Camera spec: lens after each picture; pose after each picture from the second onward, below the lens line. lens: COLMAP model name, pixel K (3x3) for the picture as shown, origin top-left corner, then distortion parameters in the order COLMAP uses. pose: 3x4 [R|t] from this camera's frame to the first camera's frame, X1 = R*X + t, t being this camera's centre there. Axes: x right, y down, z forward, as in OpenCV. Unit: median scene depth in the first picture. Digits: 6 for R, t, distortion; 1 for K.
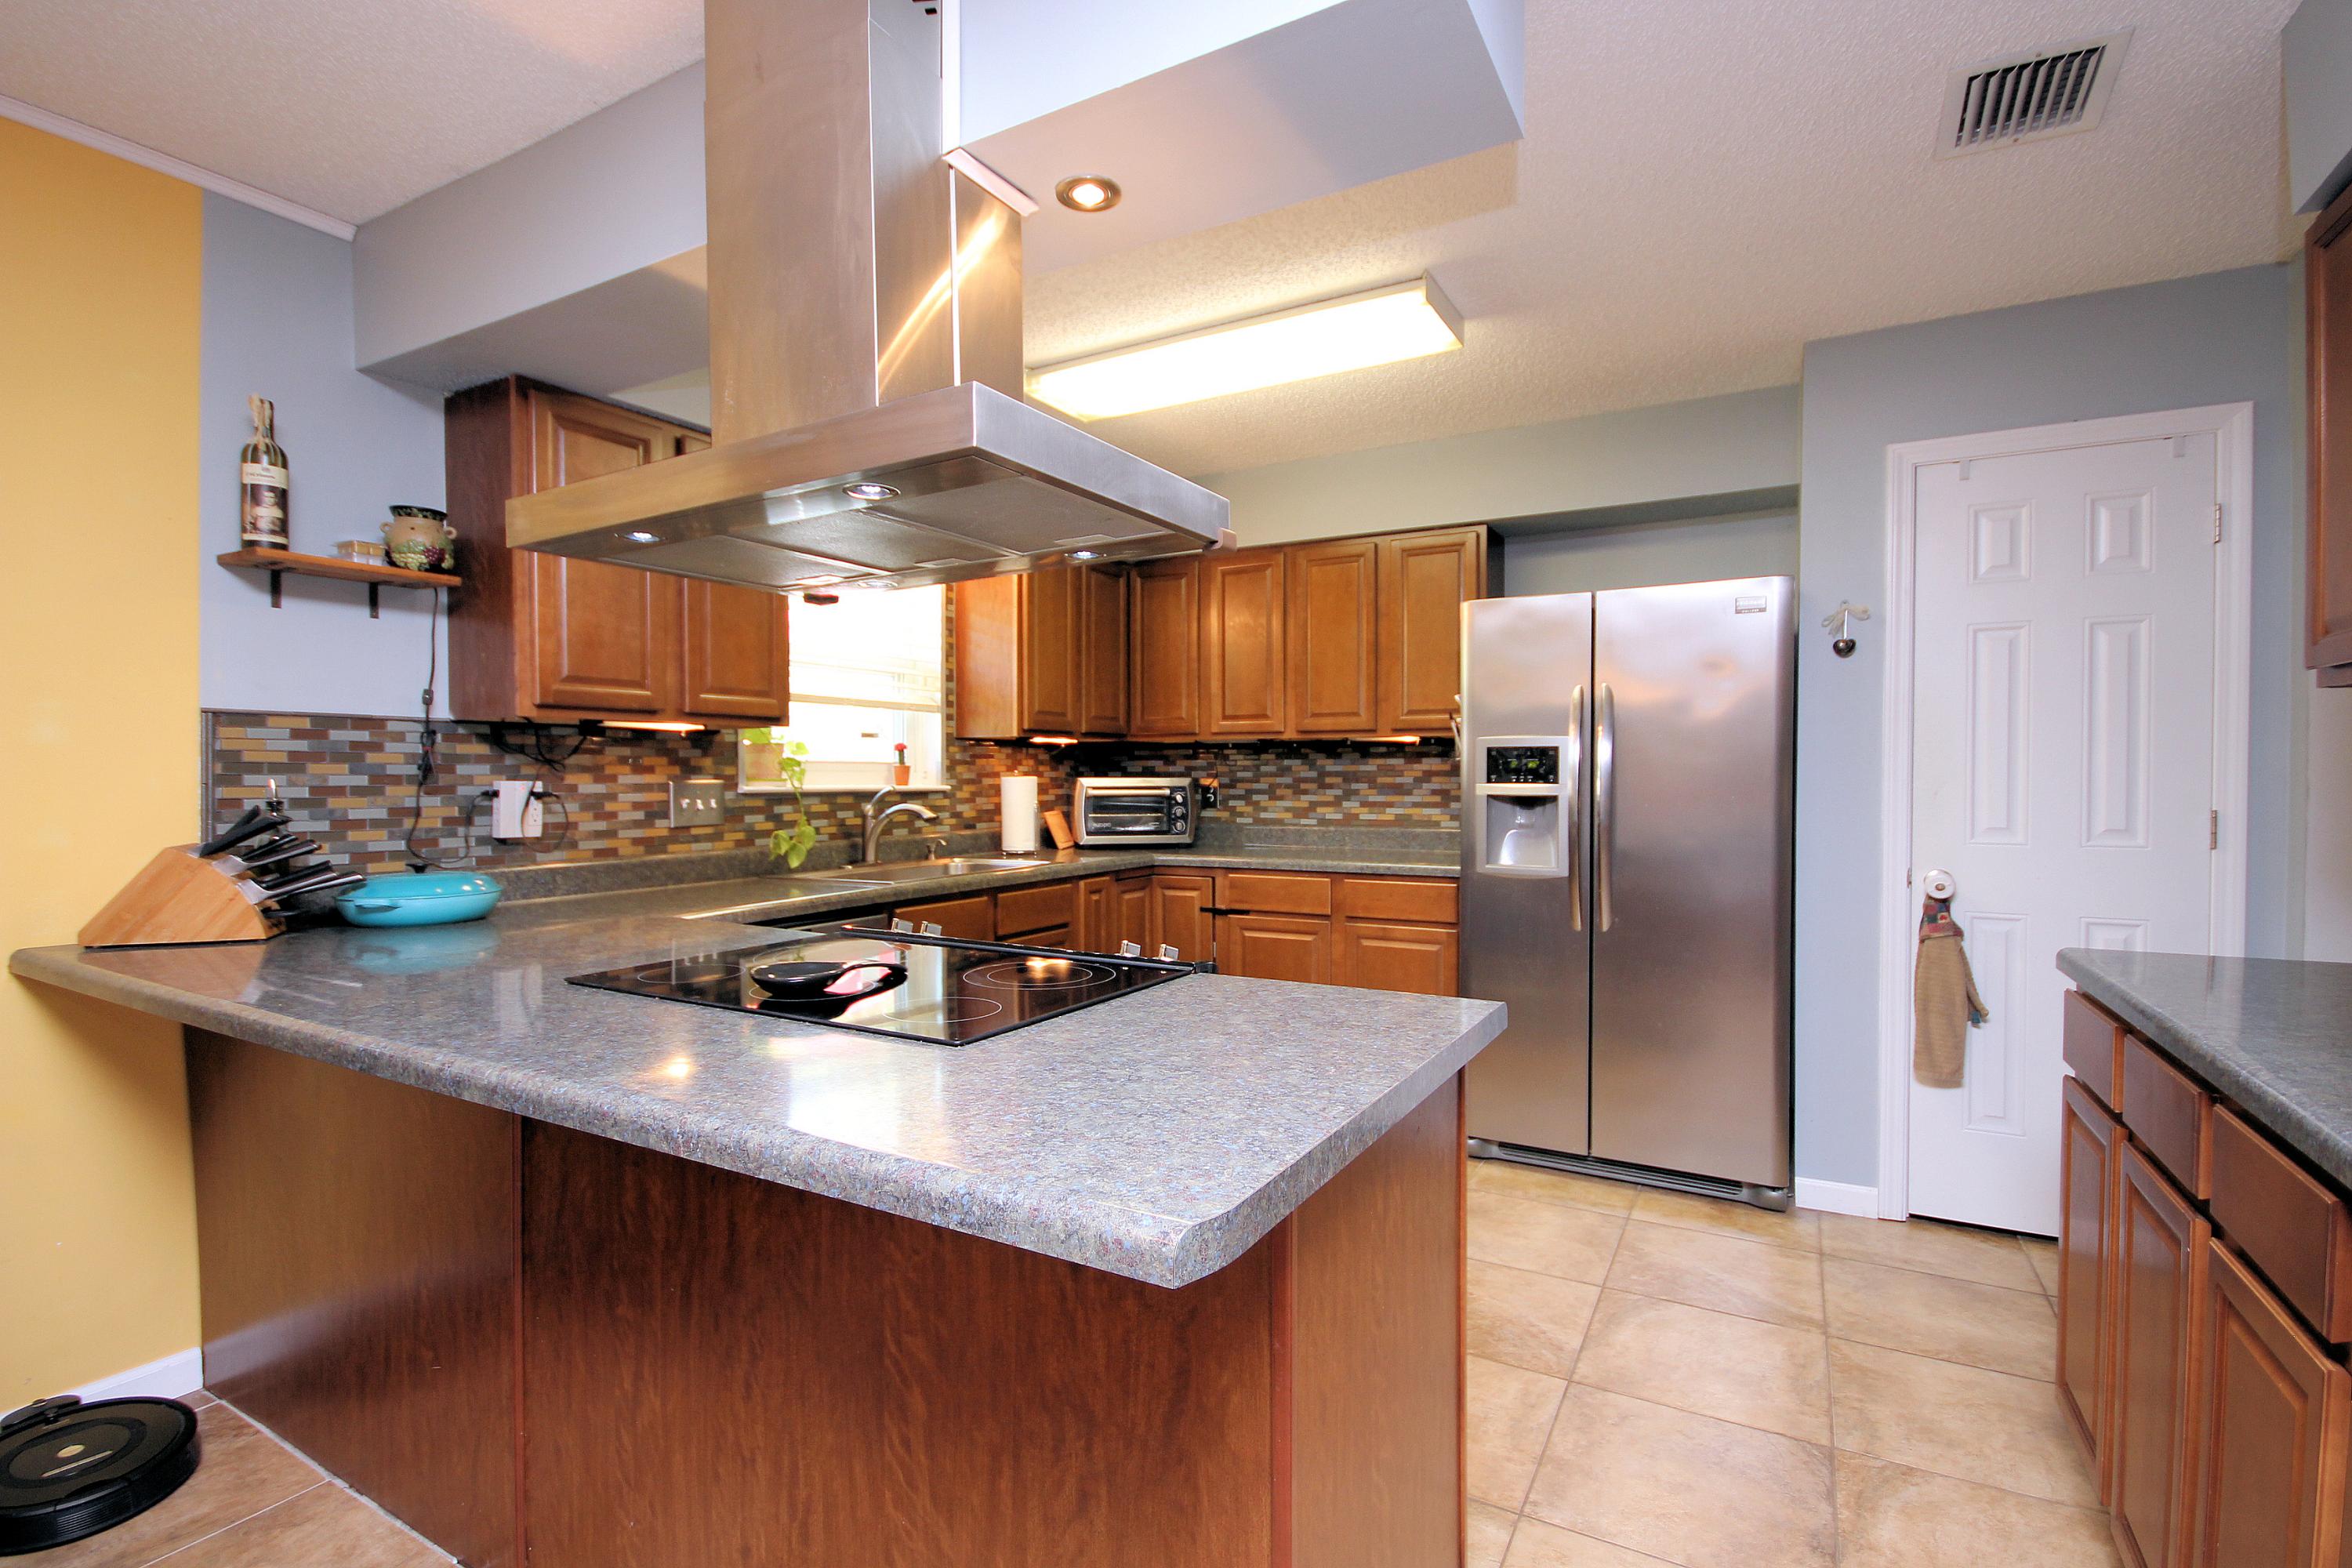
lens RADIAL K [[1086.1, 0, 1178.3], [0, 1086.1, 795.0], [0, 0, 1]] dist [-0.000320, -0.004742]
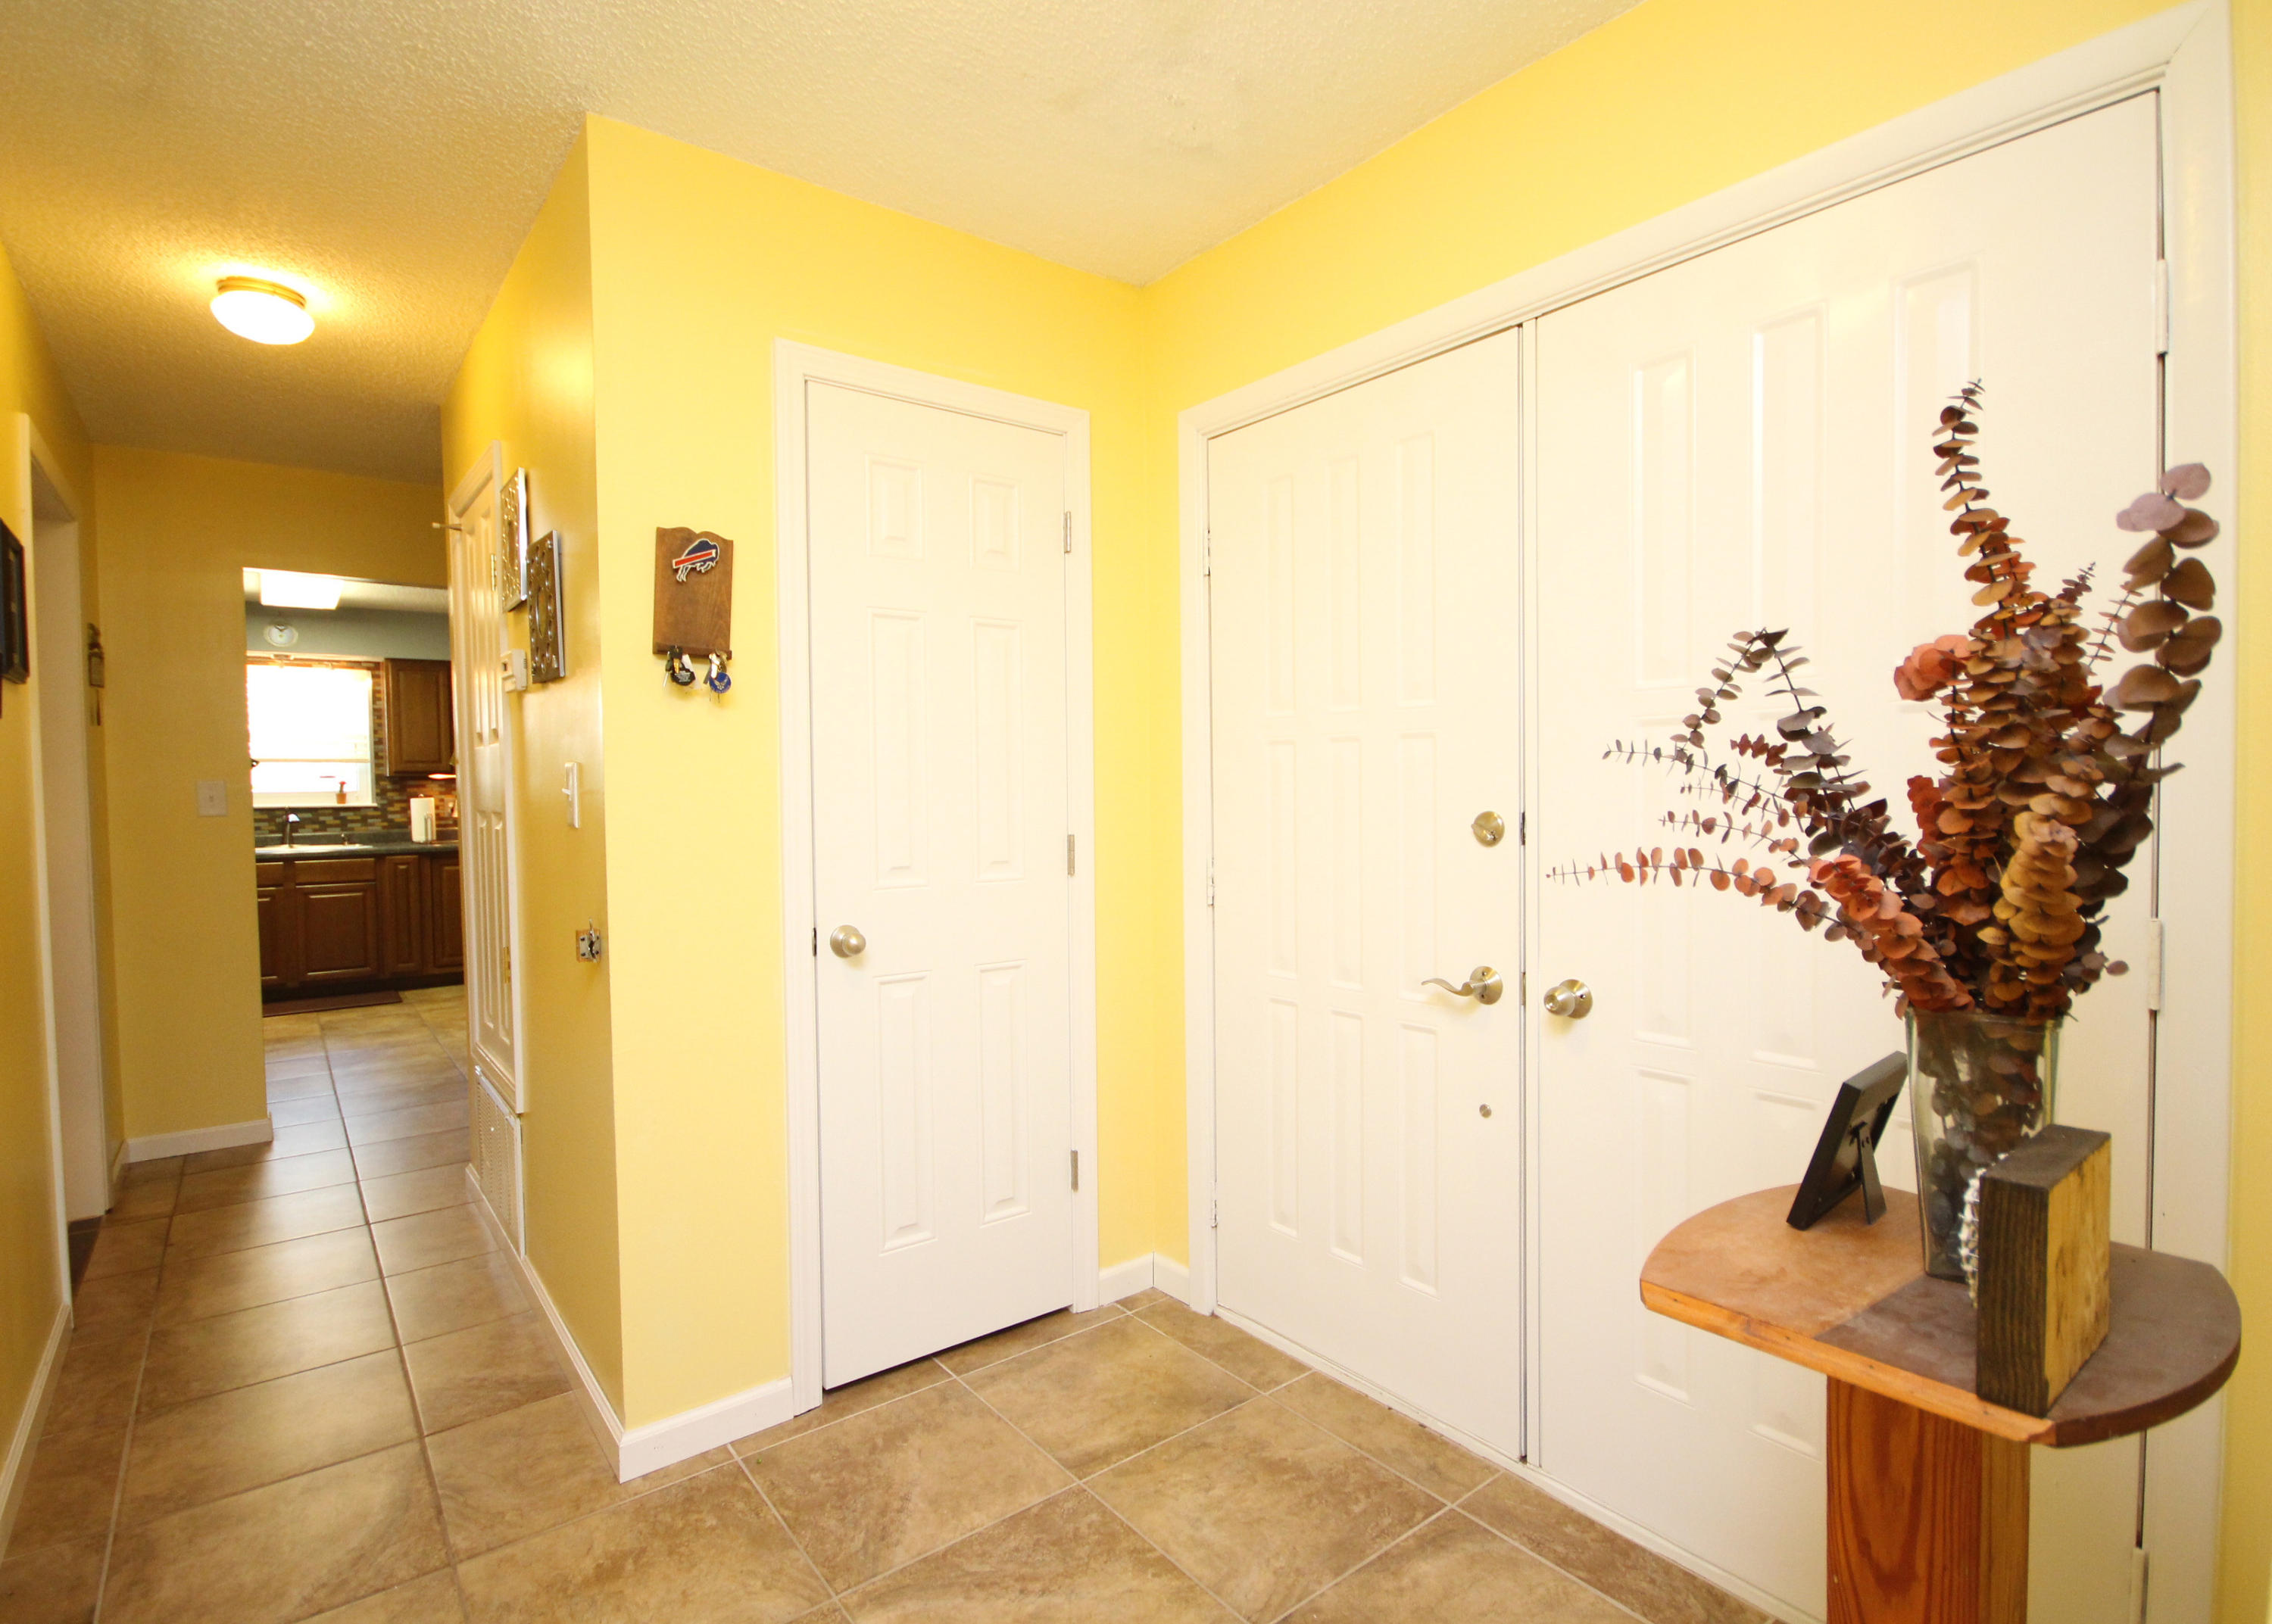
lens RADIAL K [[1102.6, 0, 1120.8], [0, 1102.6, 829.1], [0, 0, 1]] dist [-0.004861, -0.000392]
pose [[0.927362, -0.001672, -0.374163, 1.843149], [0.005097, 0.999954, 0.008164, 0.027850], [0.374132, -0.009478, 0.927327, -0.238697]]
